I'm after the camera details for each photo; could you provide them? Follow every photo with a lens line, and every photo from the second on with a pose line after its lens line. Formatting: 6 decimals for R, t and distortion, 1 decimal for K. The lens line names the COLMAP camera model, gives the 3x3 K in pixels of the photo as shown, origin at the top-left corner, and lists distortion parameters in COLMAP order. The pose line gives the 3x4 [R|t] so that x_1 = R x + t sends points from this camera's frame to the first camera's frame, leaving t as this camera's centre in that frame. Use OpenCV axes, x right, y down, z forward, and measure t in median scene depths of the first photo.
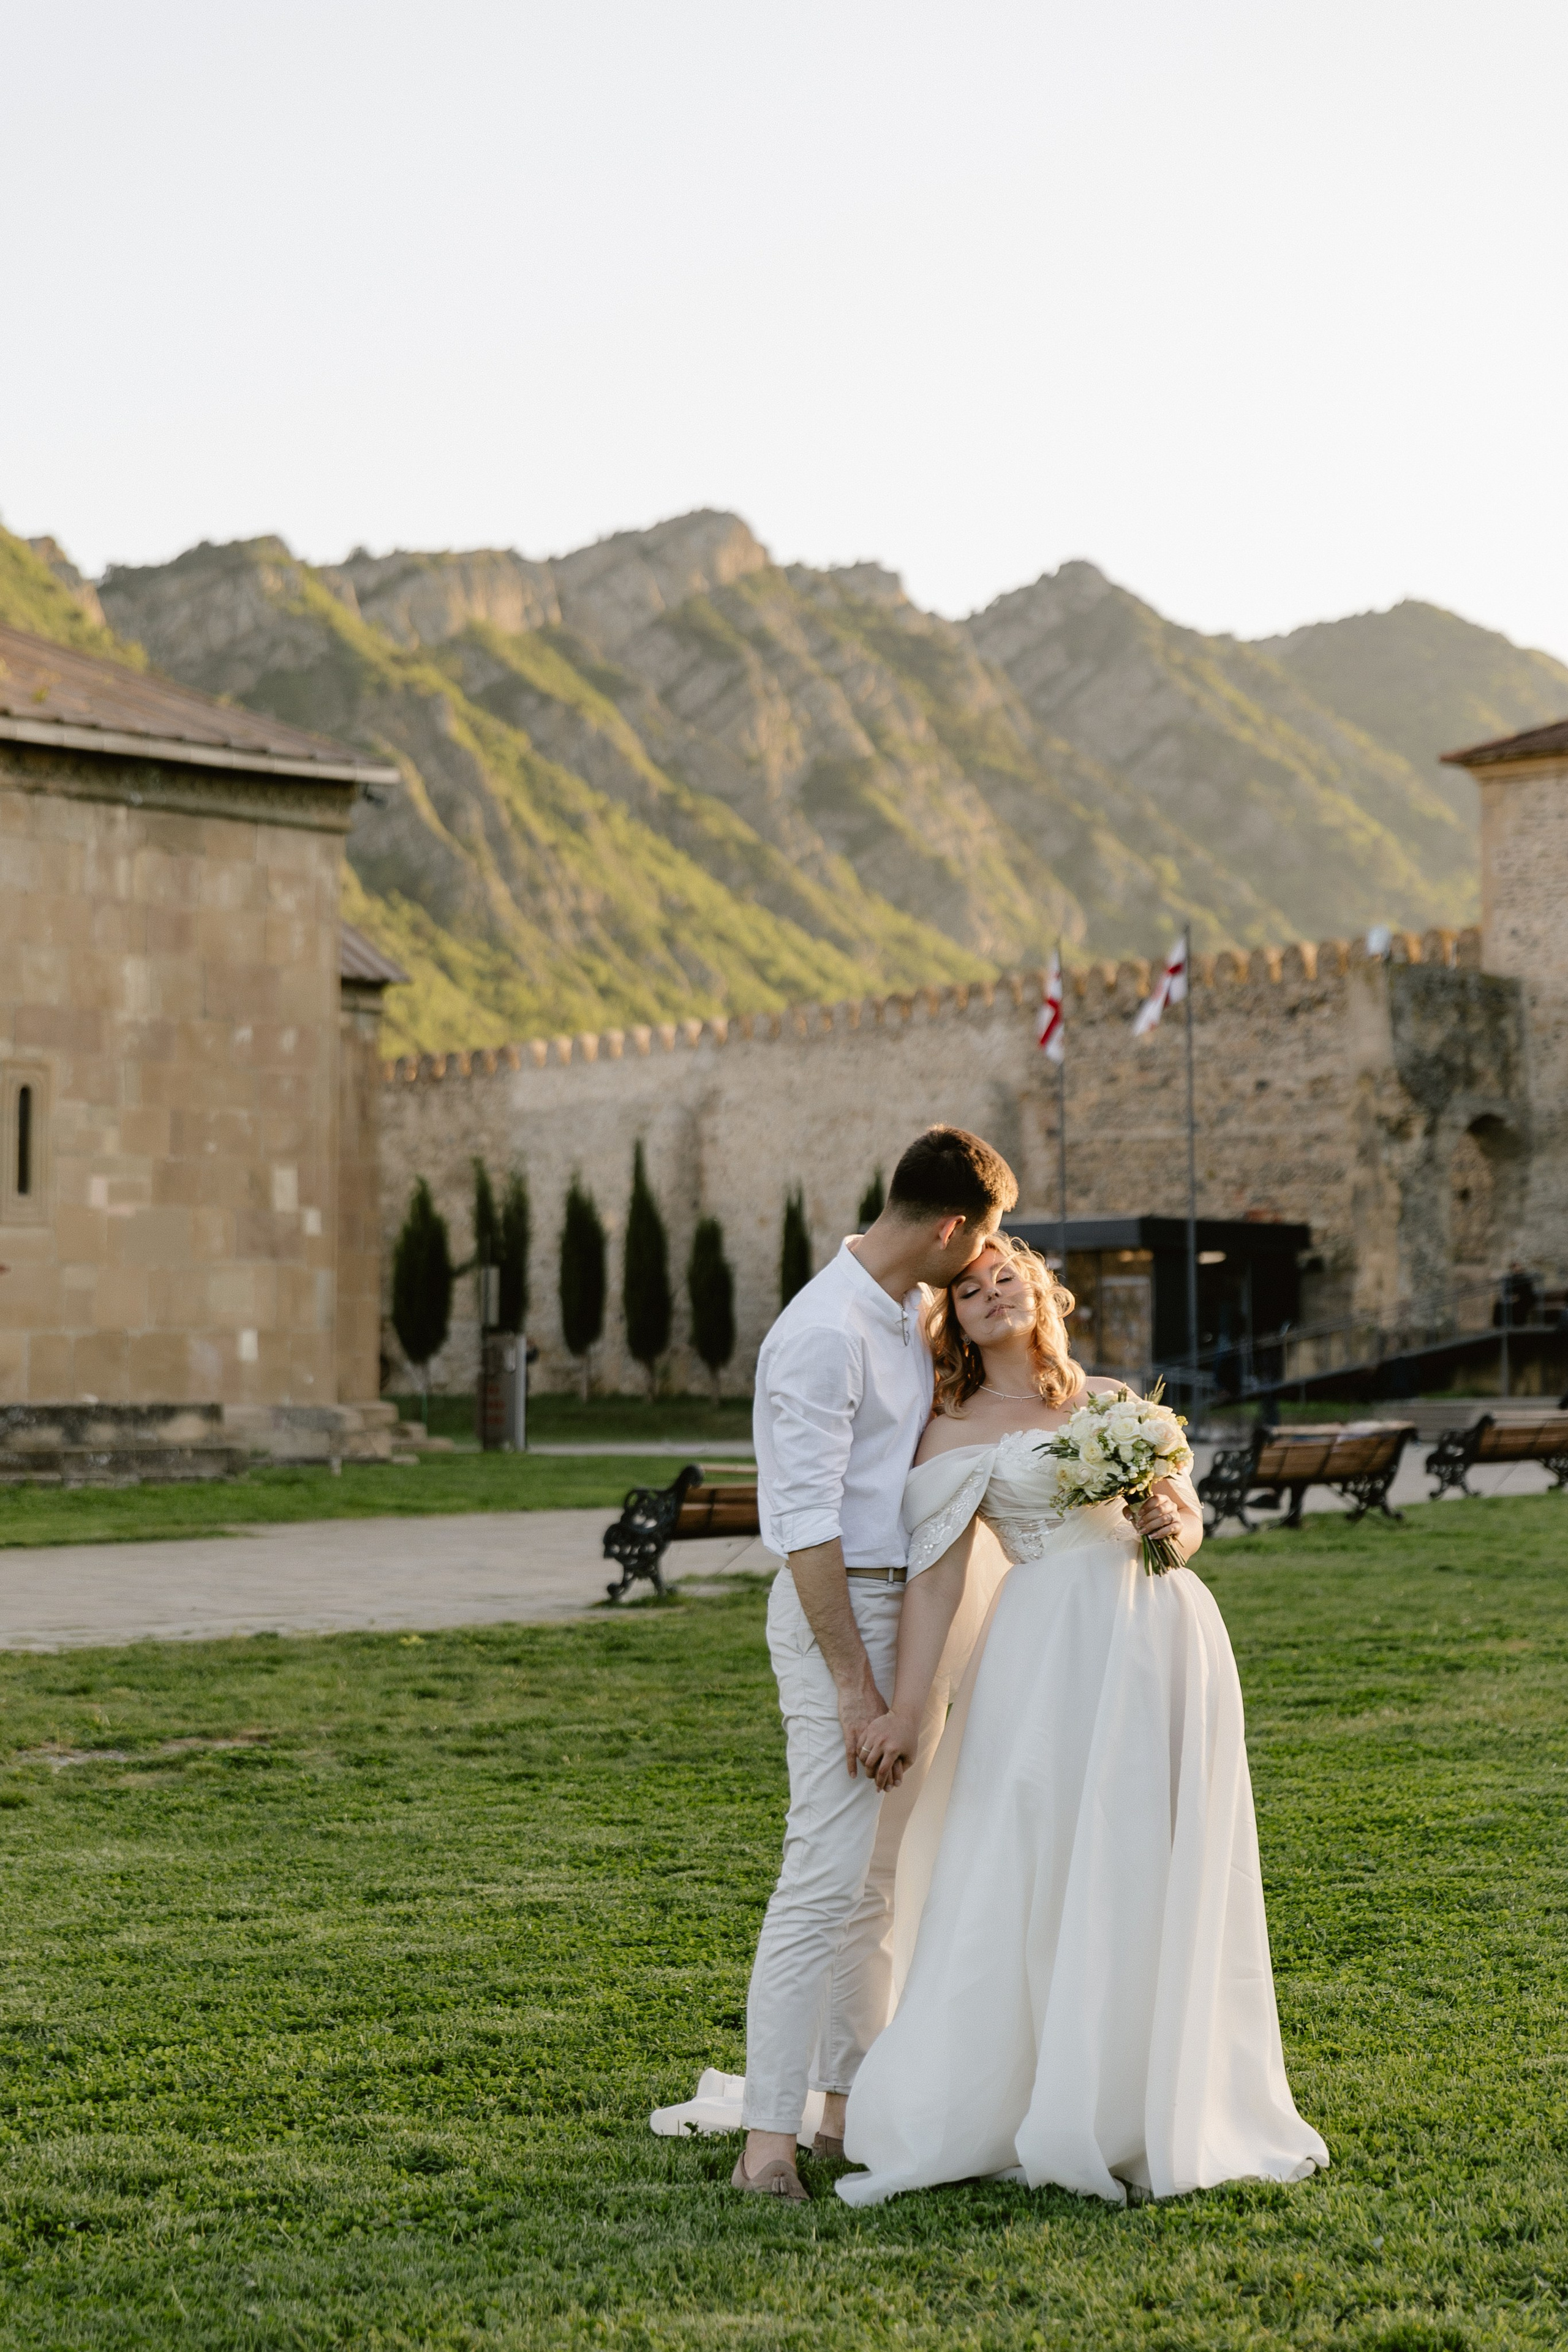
lens RADIAL K [[4593.2, 0, 784.0], [0, 4593.2, 1176.0], [0, 0, 1]] dist [-0.025872, 1.208335]
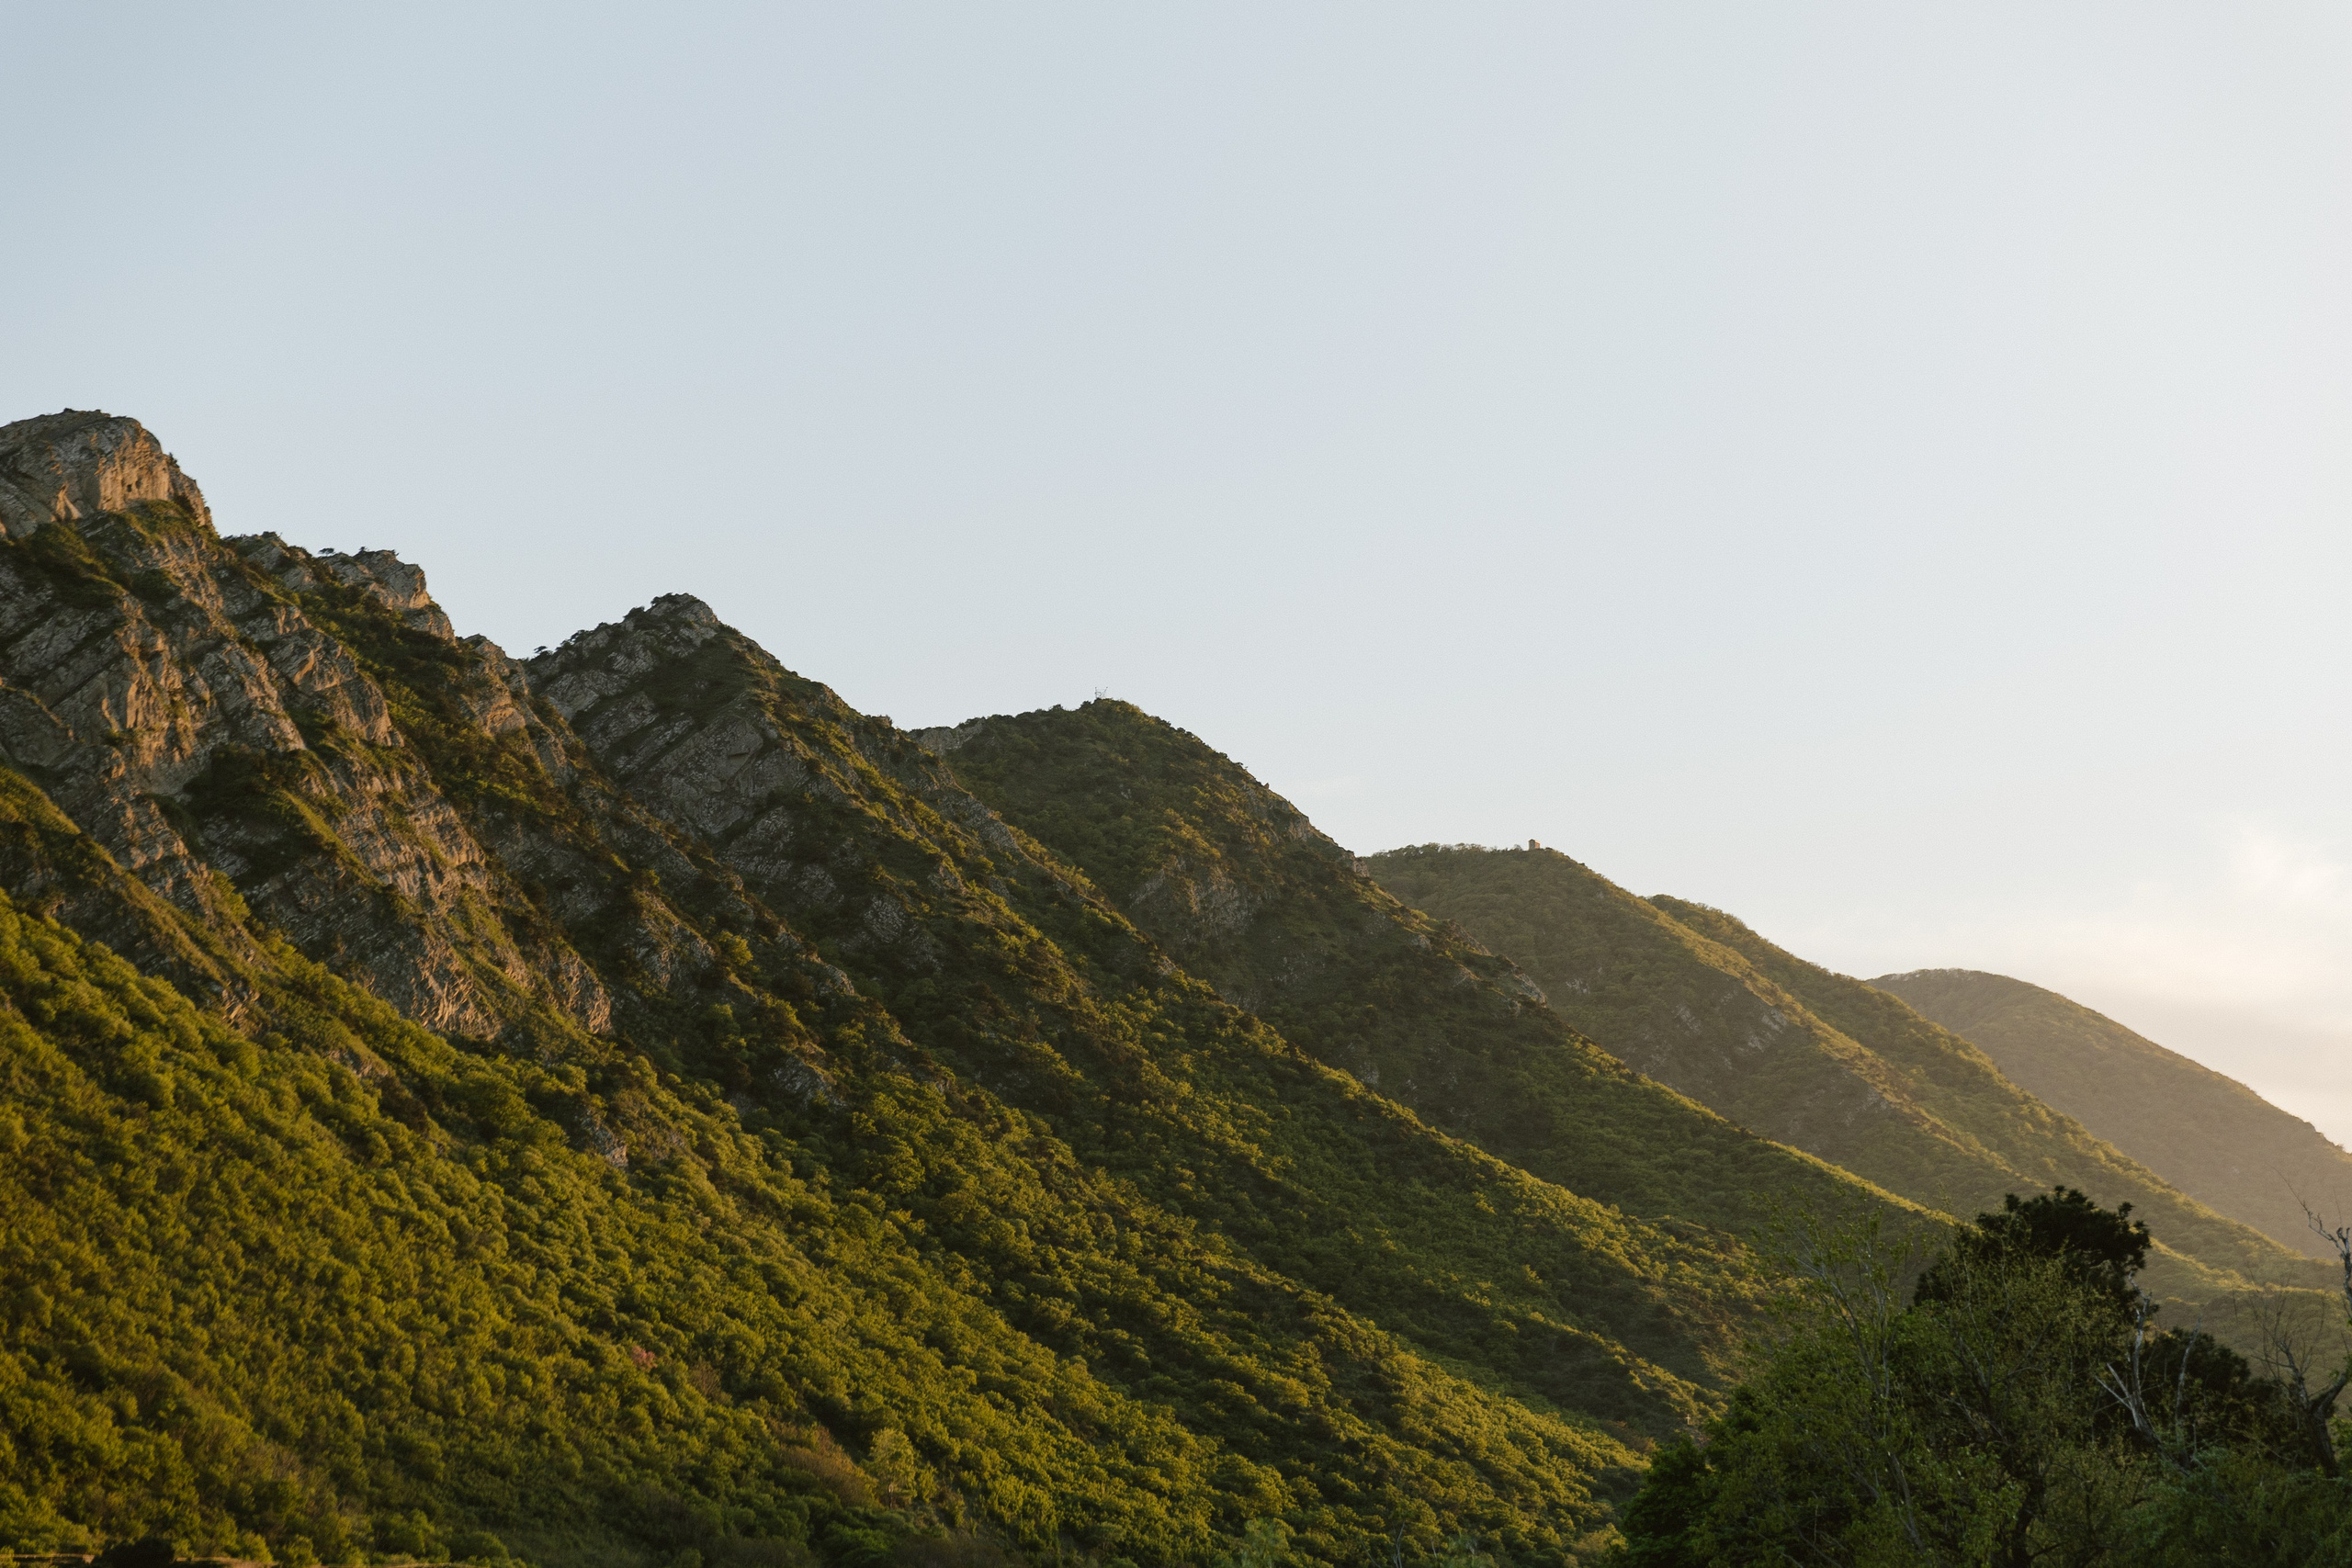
lens RADIAL K [[4592.8, 0, 1176.0], [0, 4592.8, 784.0], [0, 0, 1]] dist [-0.025872, 1.208335]
pose [[0.990634, 0.034931, 0.131999, 0.055727], [-0.016102, 0.989863, -0.141110, 0.012253], [-0.135590, 0.137663, 0.981154, 0.253662]]
